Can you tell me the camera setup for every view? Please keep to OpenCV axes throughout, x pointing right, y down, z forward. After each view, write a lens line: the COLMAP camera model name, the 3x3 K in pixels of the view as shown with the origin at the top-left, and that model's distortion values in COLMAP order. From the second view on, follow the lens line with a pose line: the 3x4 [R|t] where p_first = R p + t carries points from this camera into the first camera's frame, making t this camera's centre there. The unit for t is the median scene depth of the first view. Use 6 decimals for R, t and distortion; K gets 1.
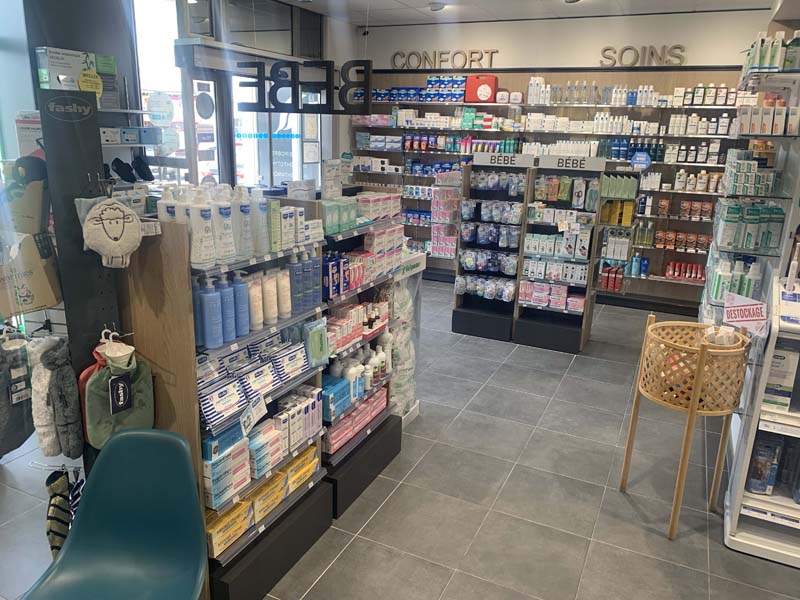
lens RADIAL K [[615.7, 0, 395.4], [0, 615.7, 296.8], [0, 0, 1]] dist [0.074721, -0.110155]
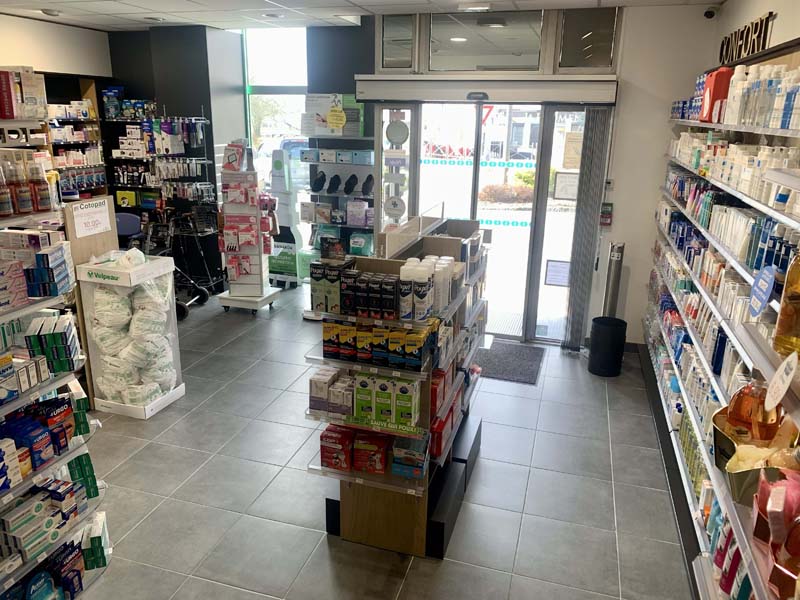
lens RADIAL K [[615.7, 0, 395.4], [0, 615.7, 296.8], [0, 0, 1]] dist [0.074721, -0.110155]
pose [[0.141942, 0.251456, -0.957404, 0.728178], [-0.270717, 0.940185, 0.206797, -0.232158], [0.952137, 0.229832, 0.201525, 0.756933]]
